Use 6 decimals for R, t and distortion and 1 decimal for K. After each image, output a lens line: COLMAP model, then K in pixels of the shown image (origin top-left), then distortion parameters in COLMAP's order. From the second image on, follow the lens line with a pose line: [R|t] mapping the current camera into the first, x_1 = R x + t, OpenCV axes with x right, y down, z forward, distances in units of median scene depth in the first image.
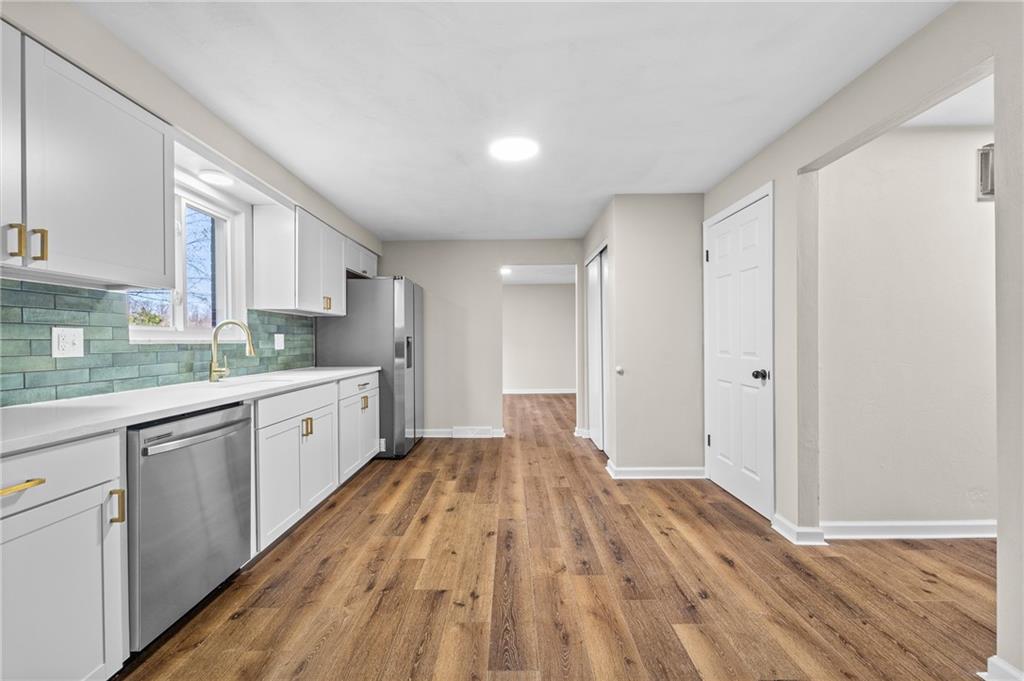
lens RADIAL K [[418.1, 0, 513.6], [0, 418.1, 340.2], [0, 0, 1]] dist [0.001764, -0.001791]
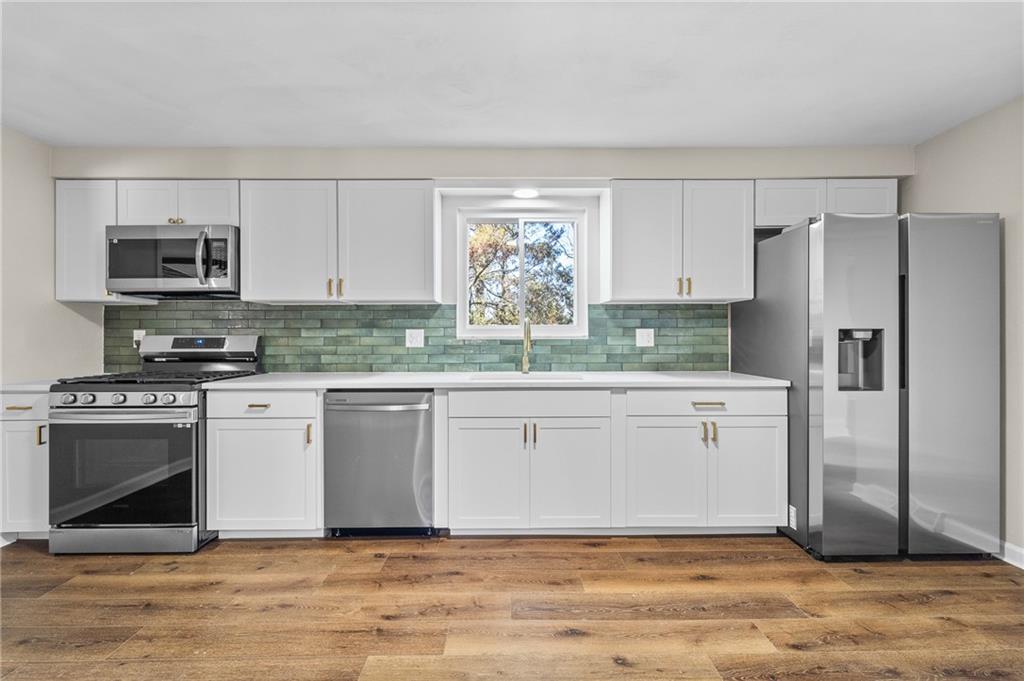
lens RADIAL K [[418.1, 0, 509.1], [0, 418.1, 338.4], [0, 0, 1]] dist [0.001764, -0.001791]
pose [[-0.001472, 0.007178, -0.999973, 0.429142], [0.005495, 0.999959, 0.007170, -0.003085], [0.999984, -0.005484, -0.001512, 1.006345]]
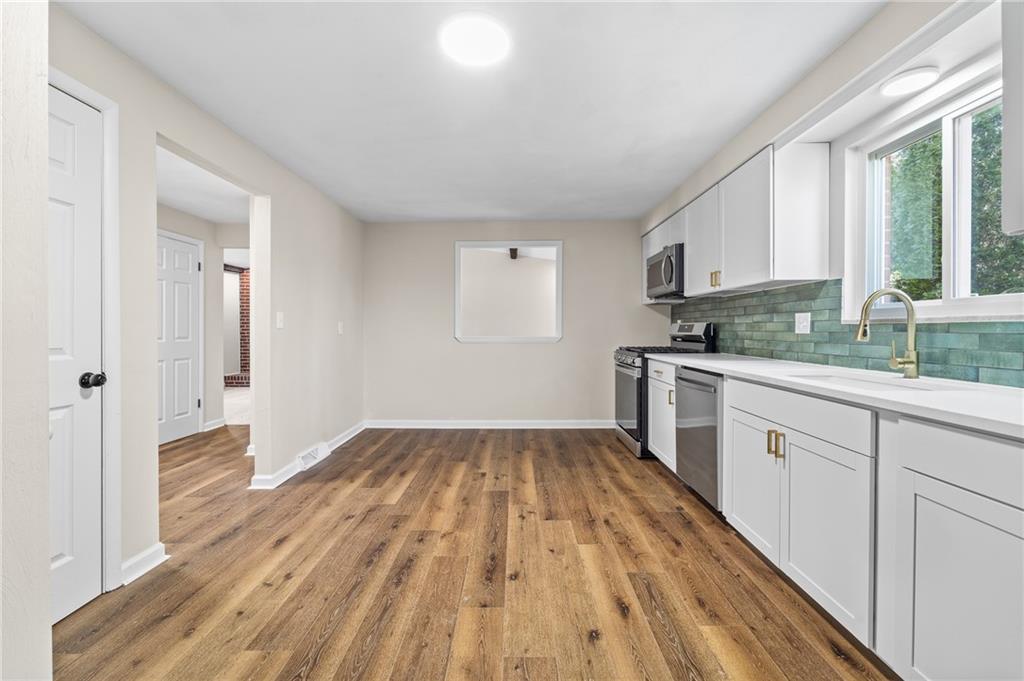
lens RADIAL K [[413.7, 0, 506.0], [0, 413.7, 331.9], [0, 0, 1]] dist [-0.001752, 0.000121]
pose [[-0.999504, 0.009928, 0.029874, -0.068240], [0.010045, 0.999942, 0.003777, 0.014100], [-0.029835, 0.004075, -0.999547, 1.789536]]
